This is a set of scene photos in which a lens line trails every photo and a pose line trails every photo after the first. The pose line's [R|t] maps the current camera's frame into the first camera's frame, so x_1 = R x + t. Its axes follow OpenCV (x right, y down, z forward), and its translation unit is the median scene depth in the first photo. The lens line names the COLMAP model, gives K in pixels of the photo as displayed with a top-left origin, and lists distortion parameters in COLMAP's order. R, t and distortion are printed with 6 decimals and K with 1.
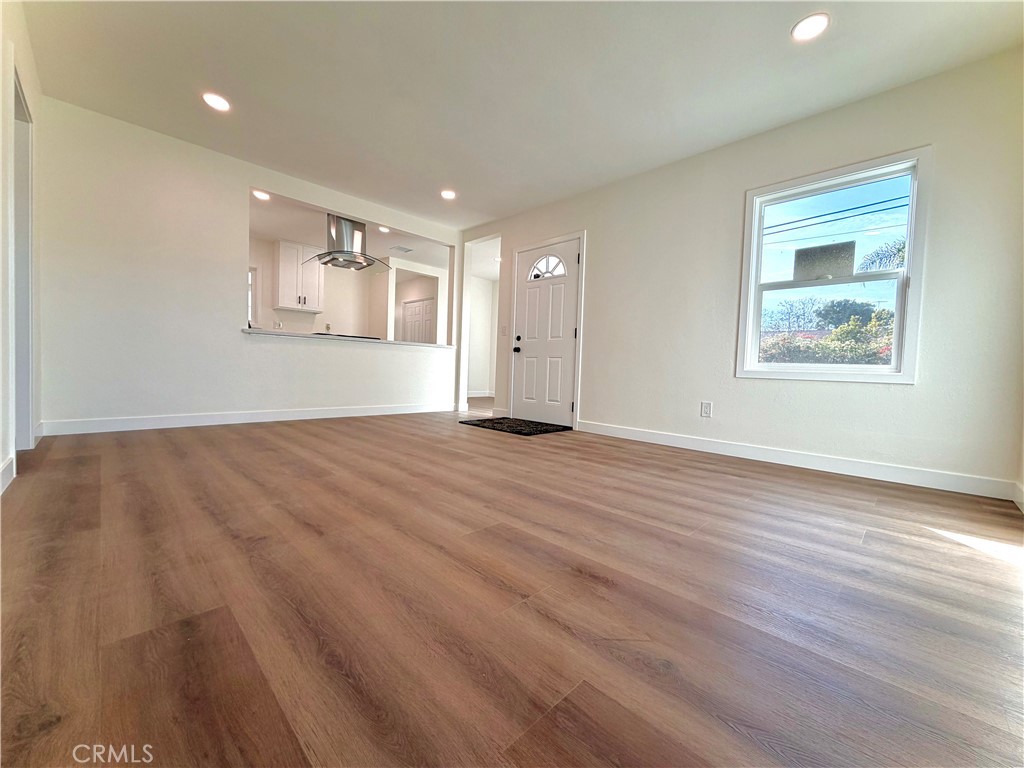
lens RADIAL K [[409.6, 0, 508.4], [0, 409.6, 383.3], [0, 0, 1]] dist [-0.001069, -0.000028]
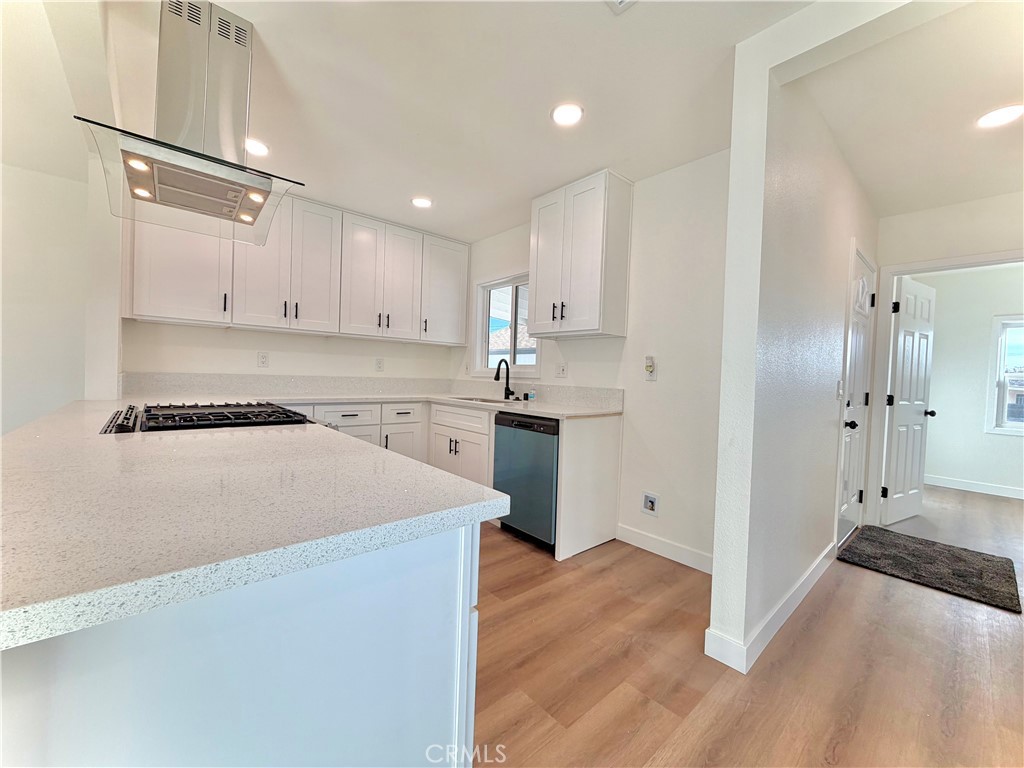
lens RADIAL K [[410.5, 0, 510.8], [0, 410.5, 382.5], [0, 0, 1]] dist [-0.001264, 0.000048]
pose [[-0.051669, -0.021093, -0.998441, -0.175469], [-0.068537, 0.997495, -0.017526, -0.353444], [0.996310, 0.067525, -0.052985, 3.016713]]
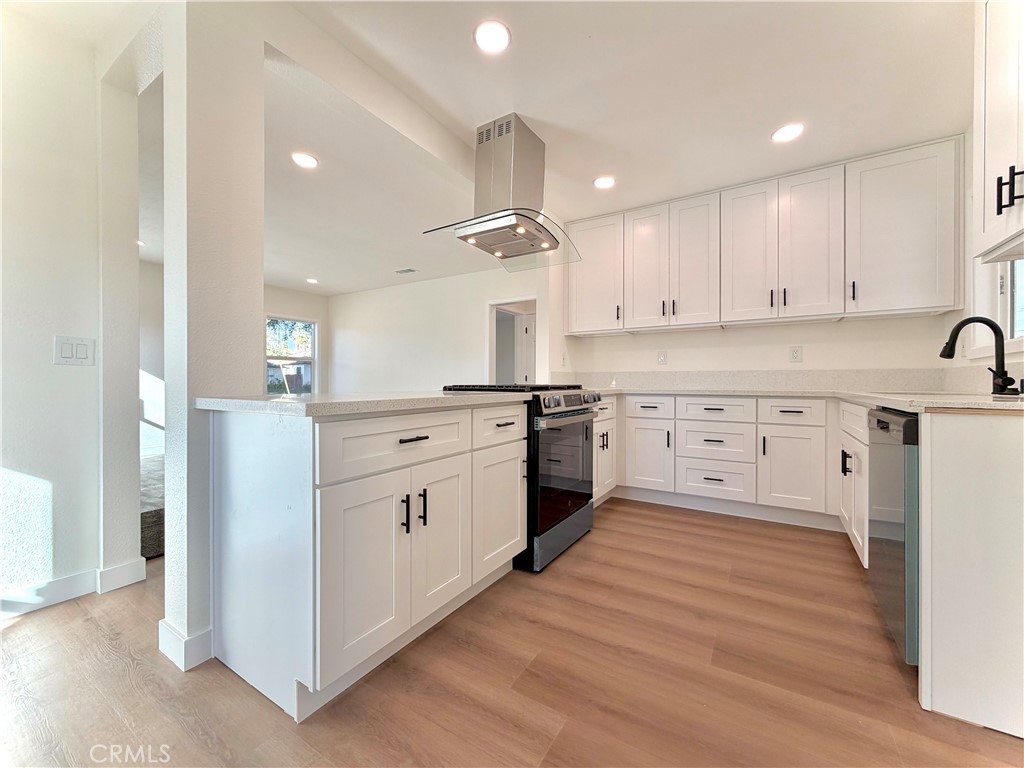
lens RADIAL K [[409.6, 0, 508.4], [0, 409.6, 383.3], [0, 0, 1]] dist [-0.001069, -0.000028]
pose [[-0.972505, -0.039921, -0.229433, -0.668551], [-0.047166, 0.998544, 0.026181, -0.308022], [0.228054, 0.036283, -0.972972, 3.540131]]
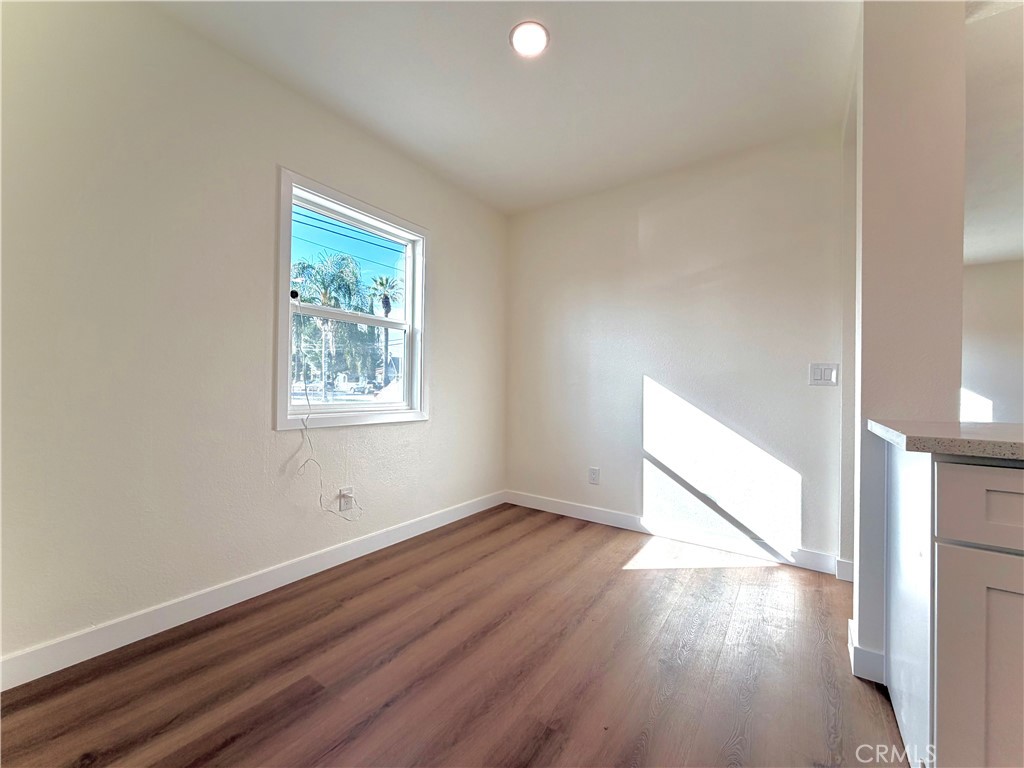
lens RADIAL K [[406.9, 0, 508.8], [0, 406.9, 385.9], [0, 0, 1]] dist [-0.025217, -0.000254]
pose [[-0.171153, -0.039155, 0.984466, -0.900334], [0.009471, 0.999098, 0.041383, -0.334523], [-0.985199, 0.016407, -0.170628, 3.481468]]
